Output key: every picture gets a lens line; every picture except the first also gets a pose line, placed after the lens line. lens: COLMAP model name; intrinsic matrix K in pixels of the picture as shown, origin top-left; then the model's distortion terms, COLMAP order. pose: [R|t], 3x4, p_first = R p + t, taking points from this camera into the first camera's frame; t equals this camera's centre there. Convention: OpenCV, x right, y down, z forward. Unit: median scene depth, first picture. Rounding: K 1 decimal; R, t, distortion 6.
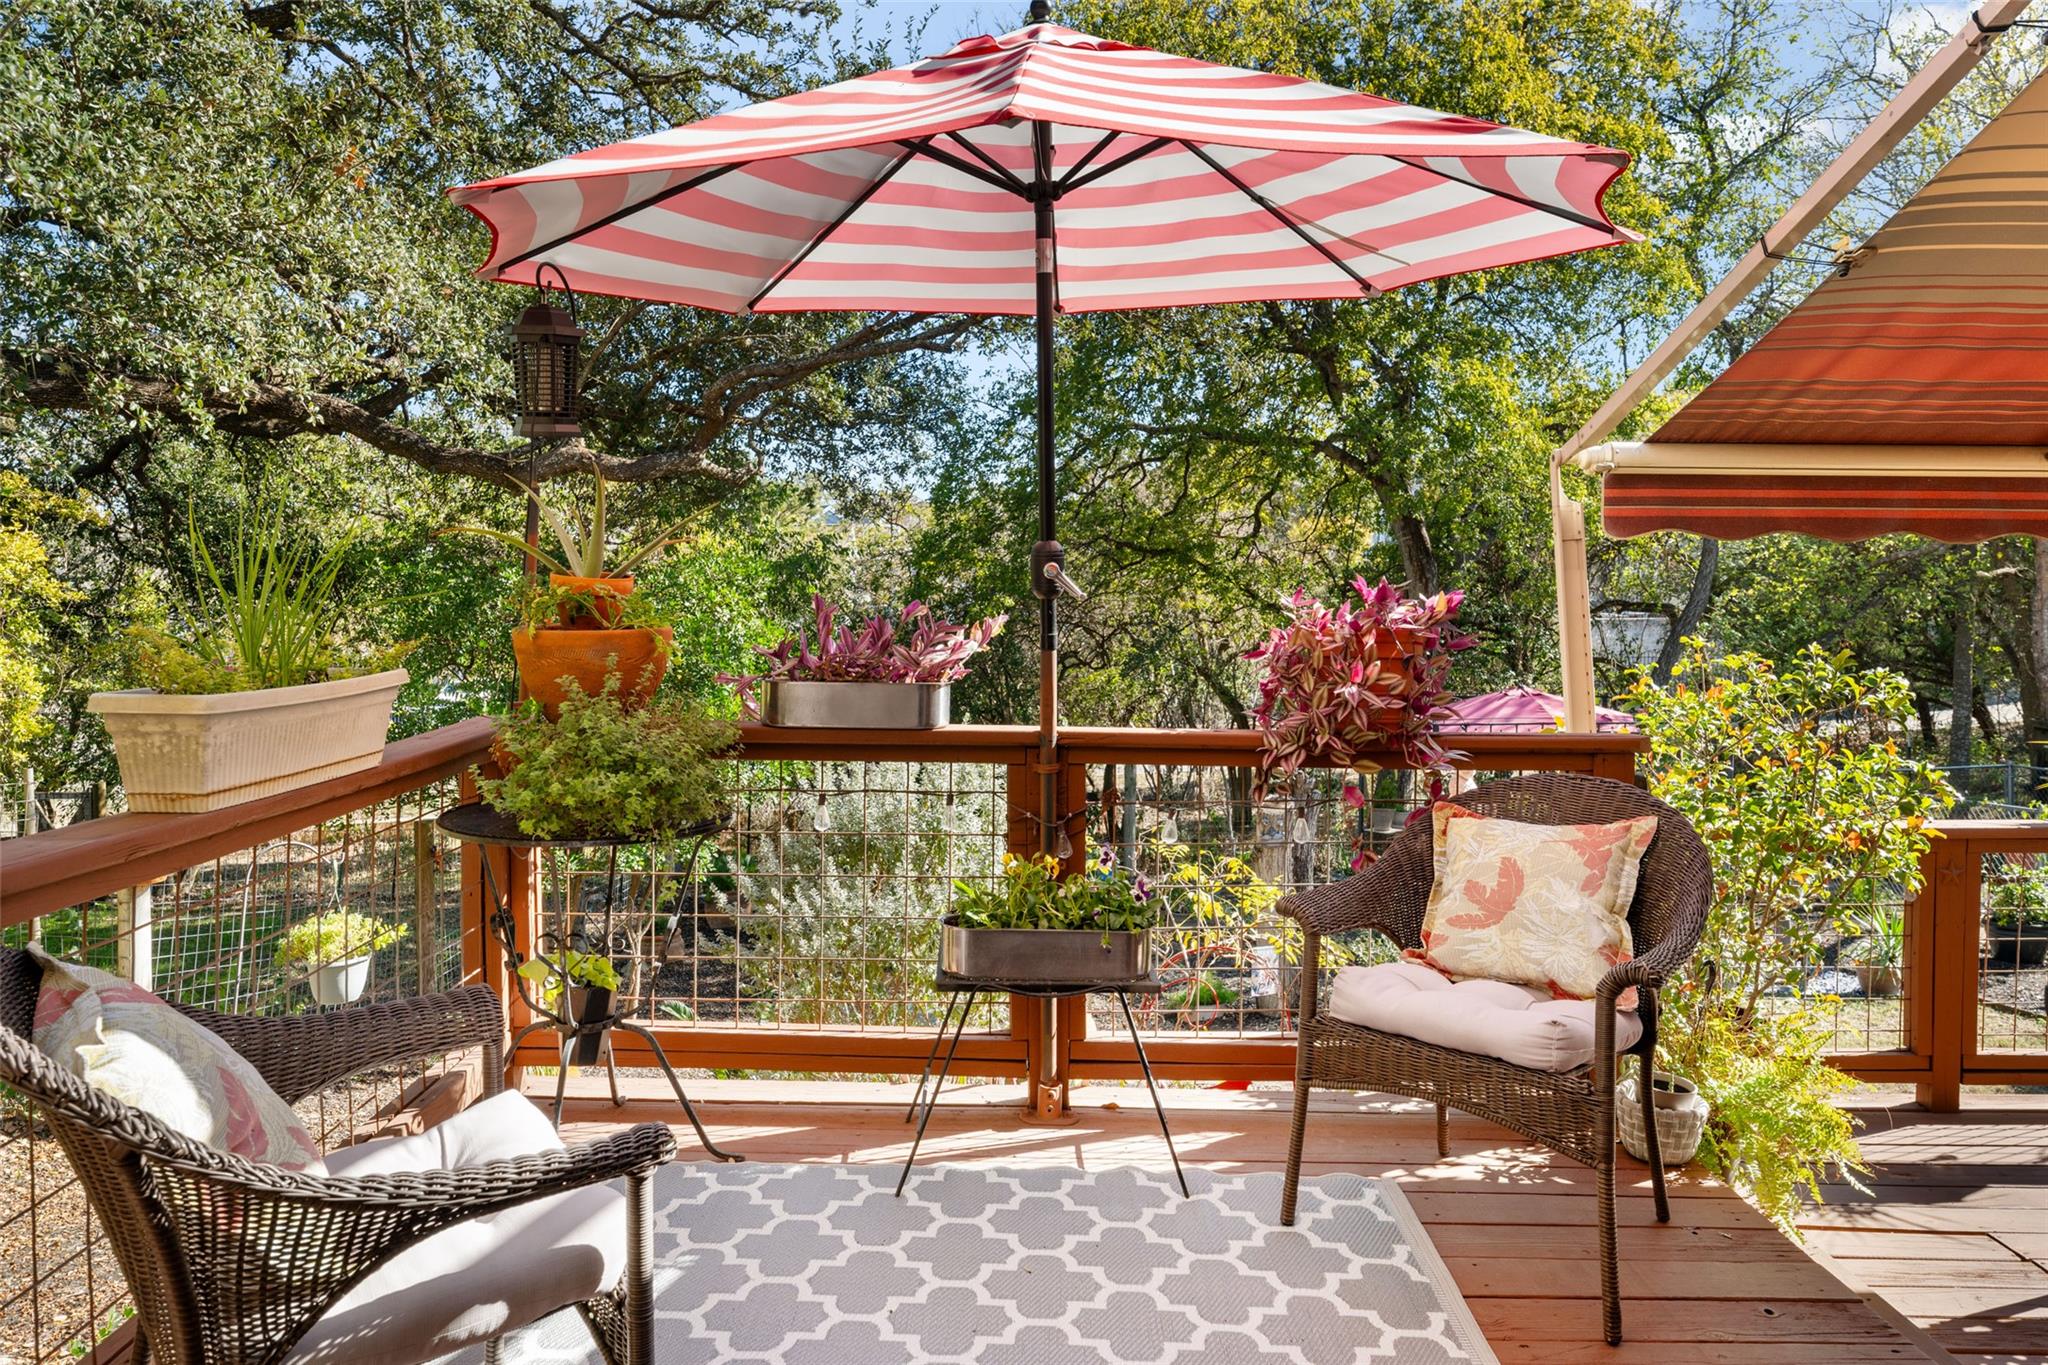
lens RADIAL K [[1345.3, 0, 1028.5], [0, 1345.3, 676.7], [0, 0, 1]] dist [0.008901, -0.001831]
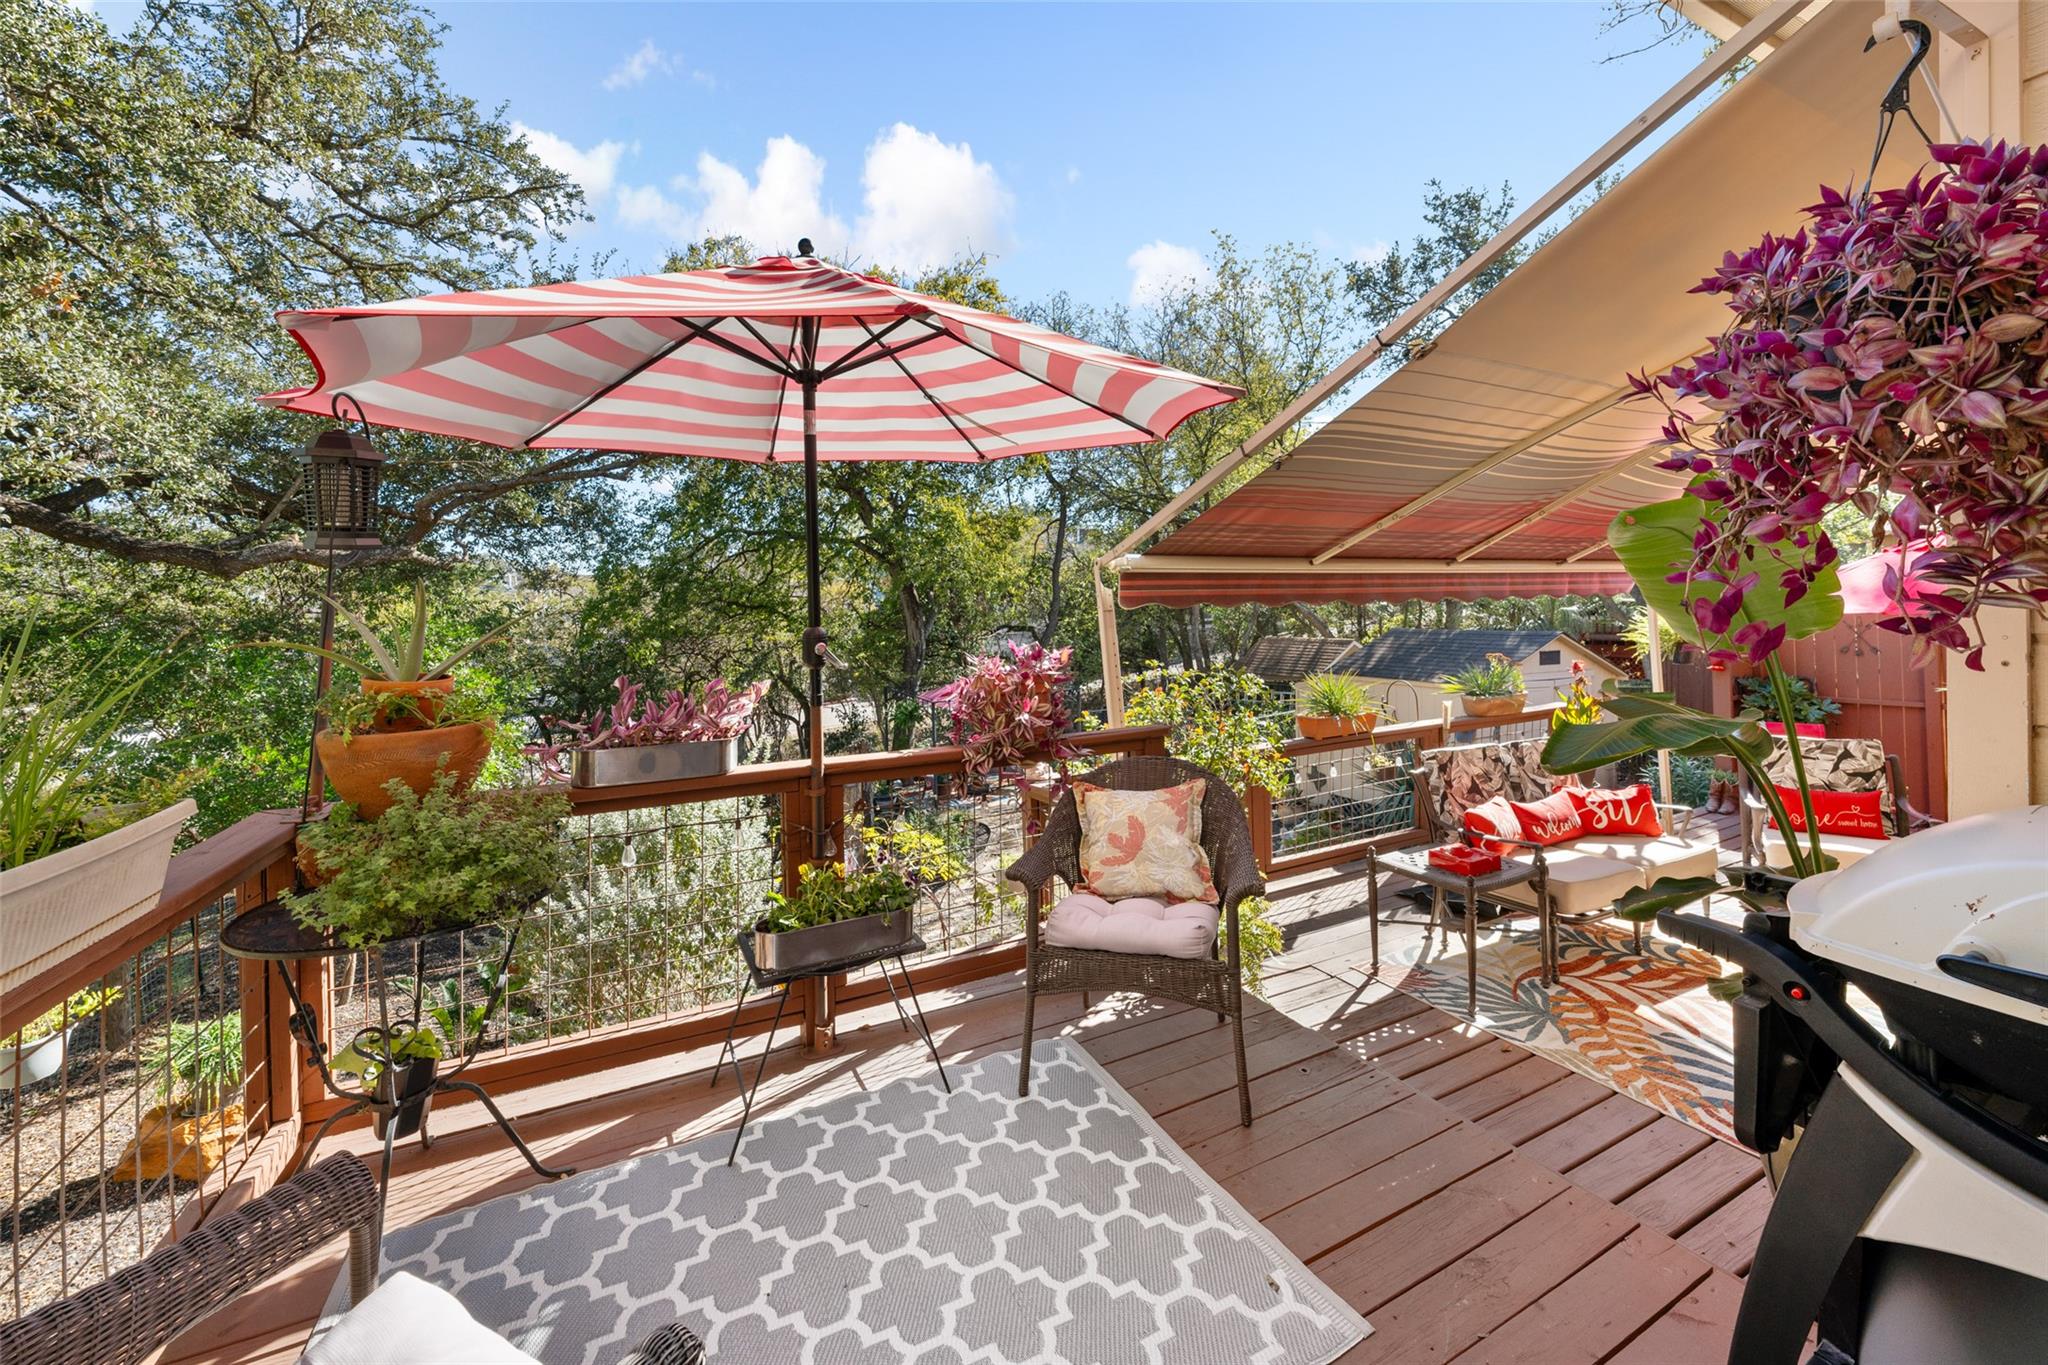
lens RADIAL K [[755.0, 0, 998.5], [0, 755.0, 617.0], [0, 0, 1]] dist [-0.001928, 0.000282]
pose [[0.894671, -0.035124, 0.445343, -0.145440], [0.063990, 0.996700, -0.049943, -0.054951], [-0.442120, 0.073180, 0.893966, 0.208102]]
